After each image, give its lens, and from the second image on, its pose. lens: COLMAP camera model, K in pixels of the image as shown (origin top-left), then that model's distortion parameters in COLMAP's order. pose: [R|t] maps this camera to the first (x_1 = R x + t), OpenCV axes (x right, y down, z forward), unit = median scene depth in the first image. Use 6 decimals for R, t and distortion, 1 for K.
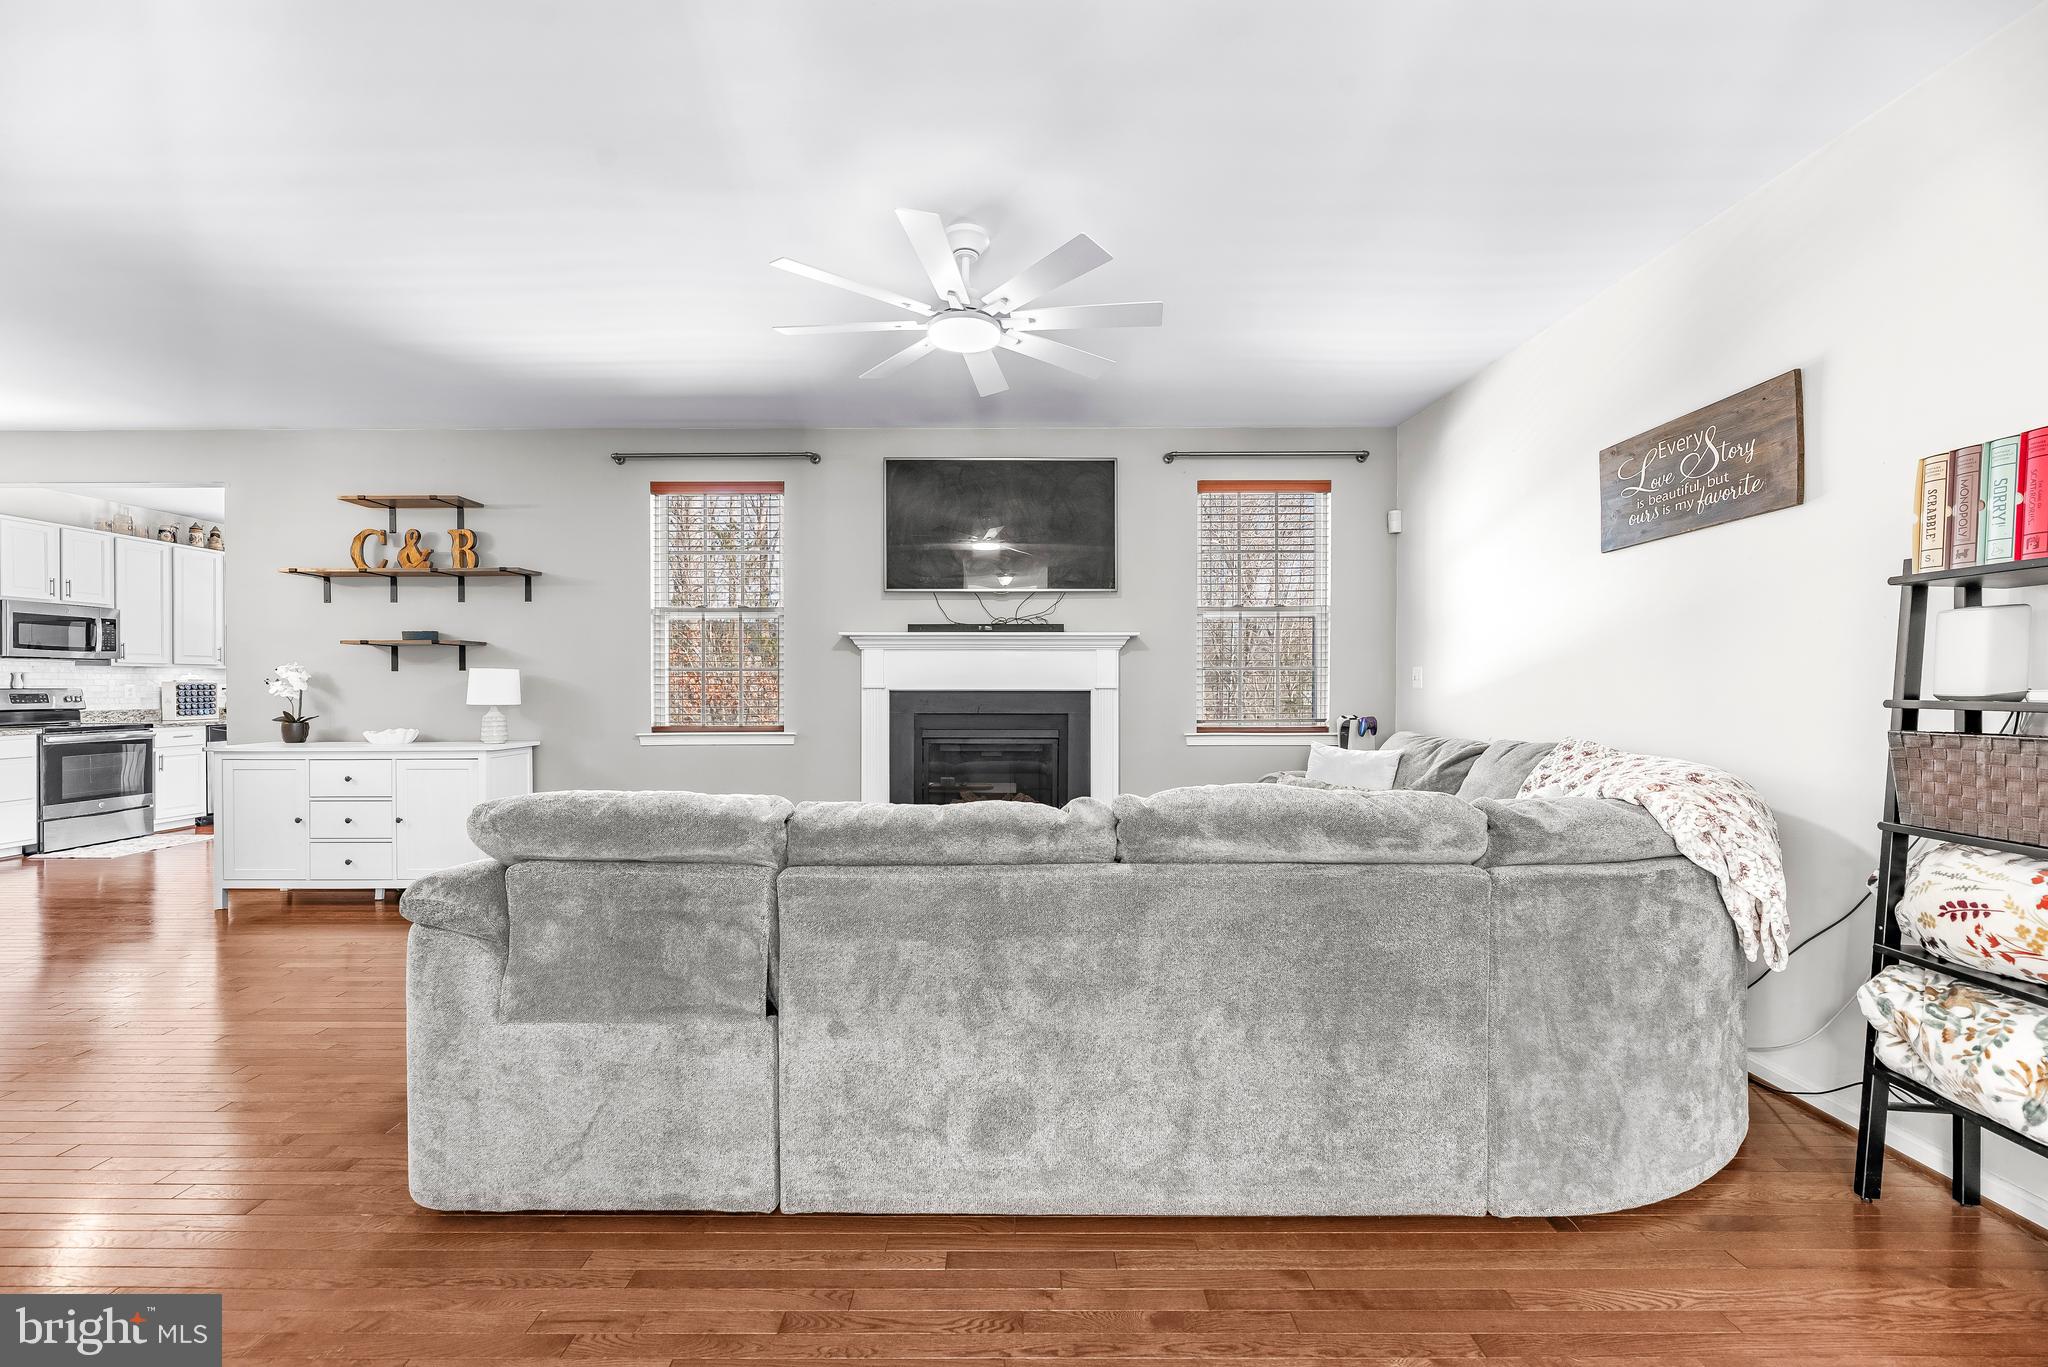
lens RADIAL K [[830.8, 0, 1023.8], [0, 830.8, 692.1], [0, 0, 1]] dist [-0.003769, 0.000480]
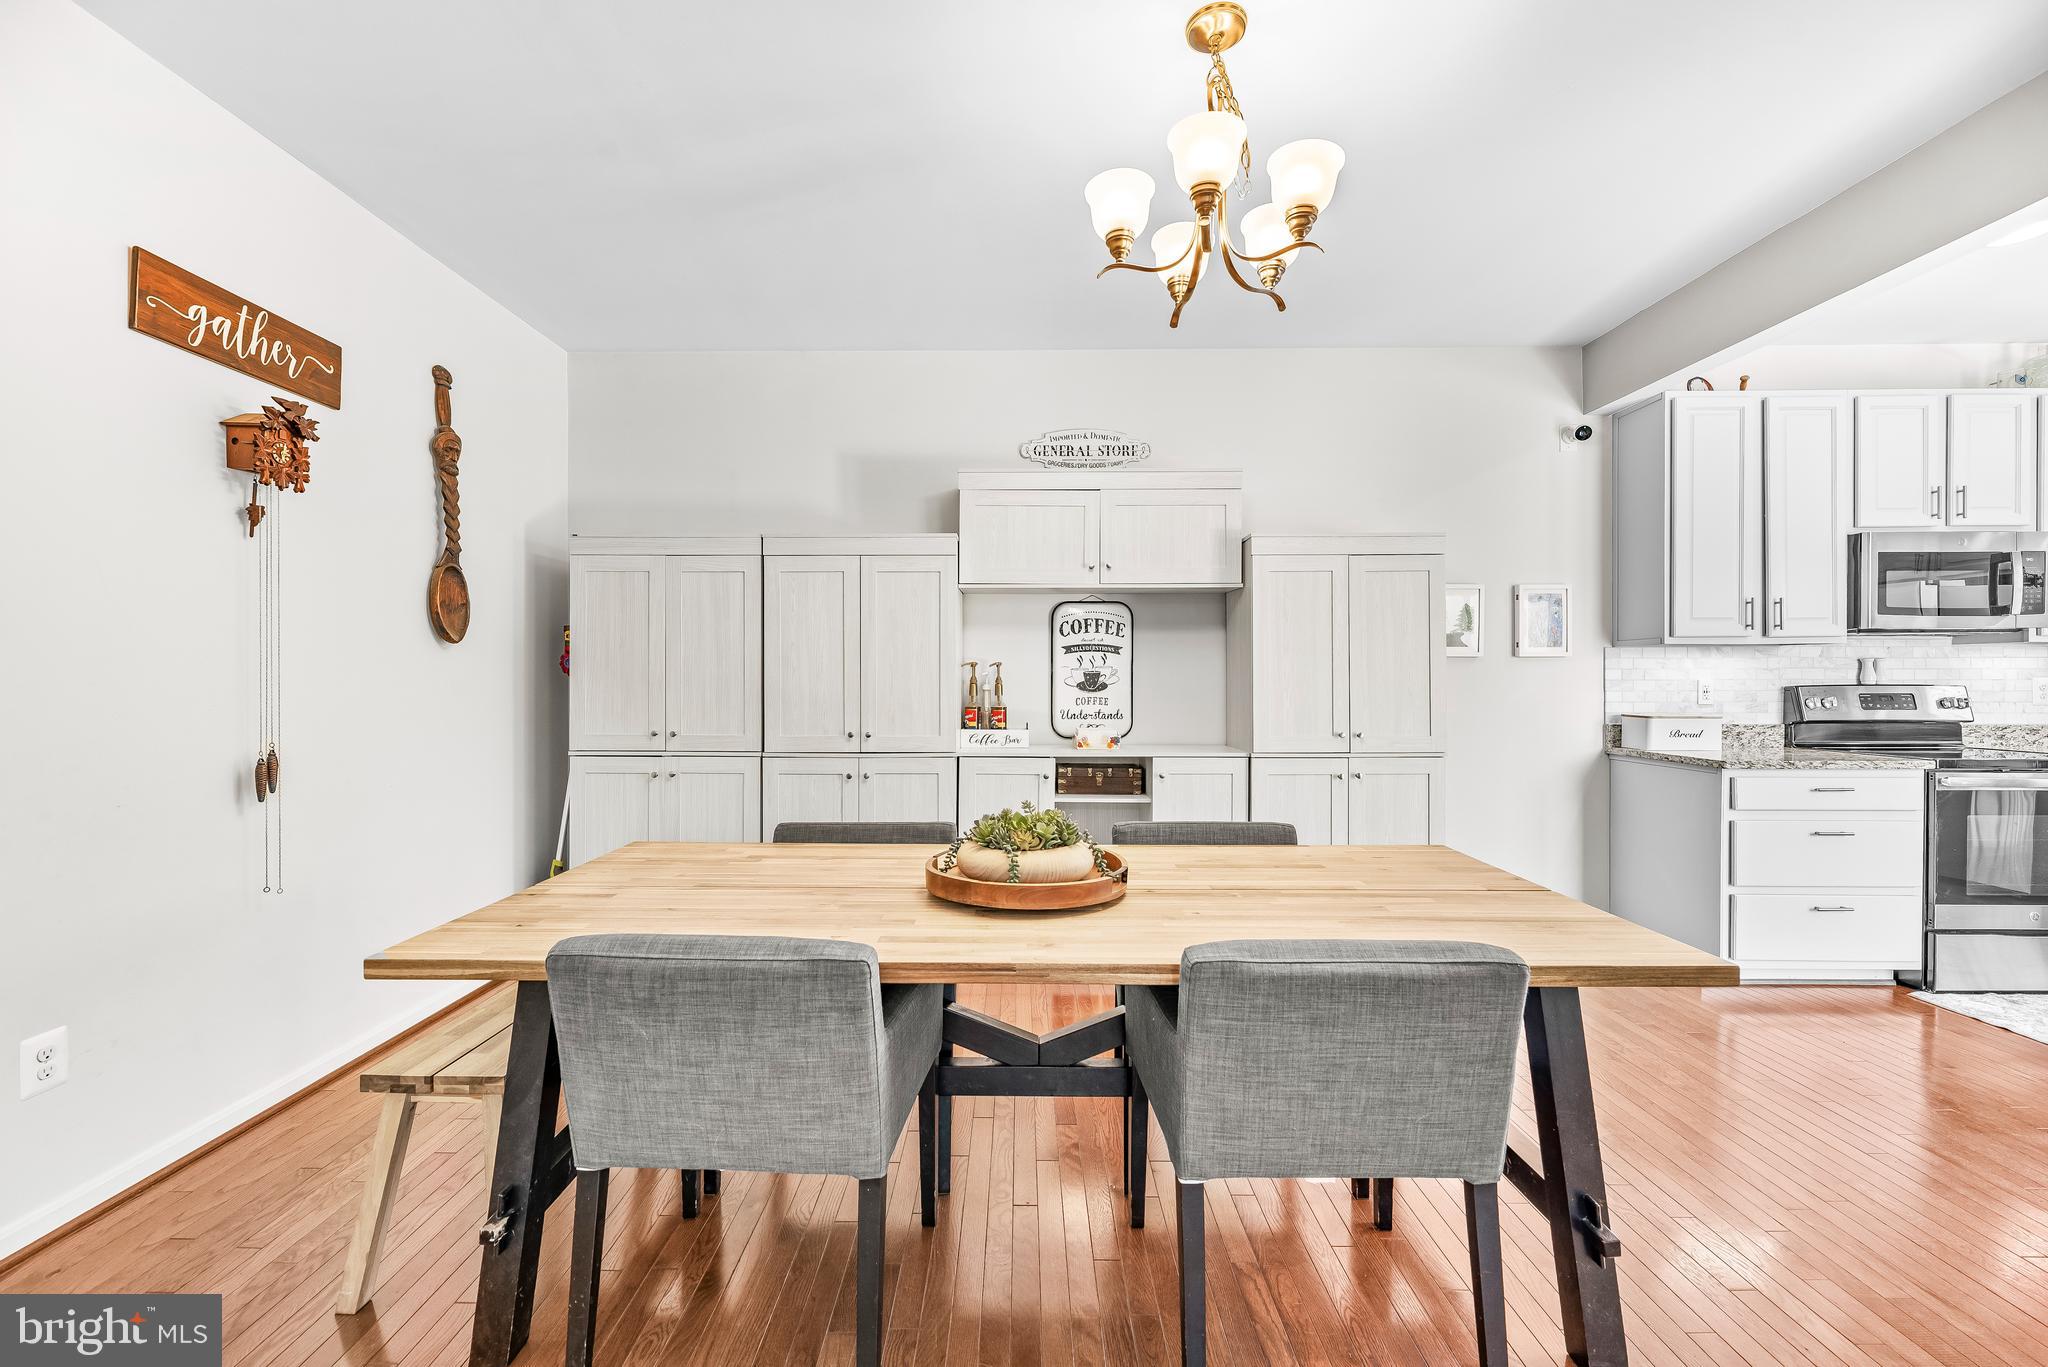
lens RADIAL K [[830.8, 0, 1014.1], [0, 830.8, 685.8], [0, 0, 1]] dist [-0.003769, 0.000480]
pose [[-0.011660, 0.005425, -0.999917, -0.761326], [-0.007396, 0.999957, 0.005511, -0.002907], [0.999905, 0.007460, -0.011620, 0.484006]]
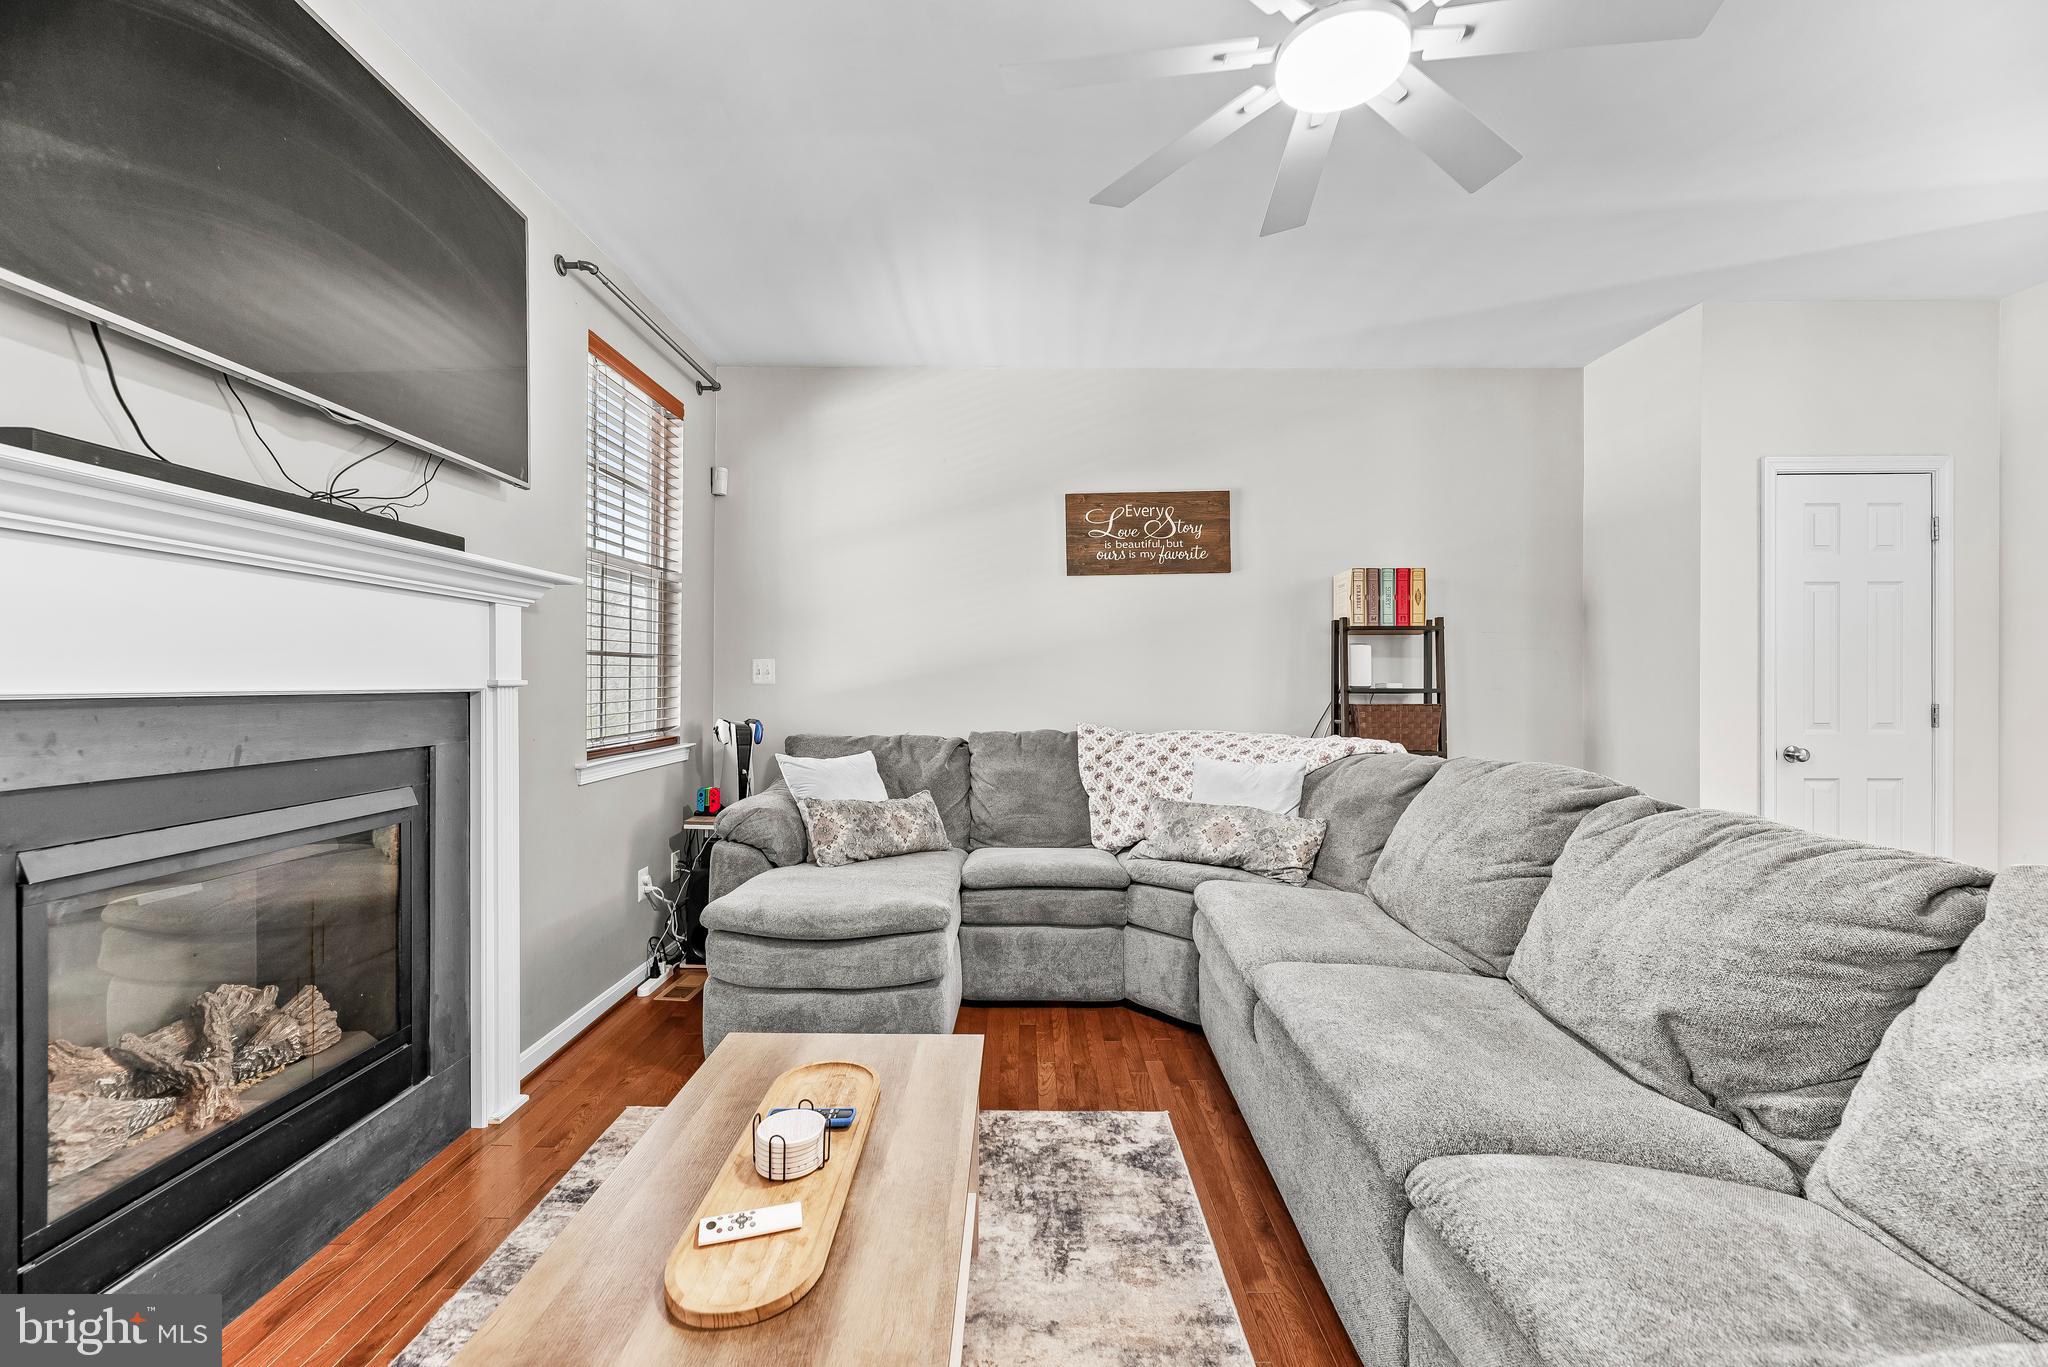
lens RADIAL K [[830.8, 0, 1004.1], [0, 830.8, 678.0], [0, 0, 1]] dist [-0.003769, 0.000480]
pose [[0.025570, 0.003115, 0.999668, -0.366604], [0.006874, 0.999971, -0.003292, -0.005754], [-0.999649, 0.006956, 0.025547, 0.694221]]
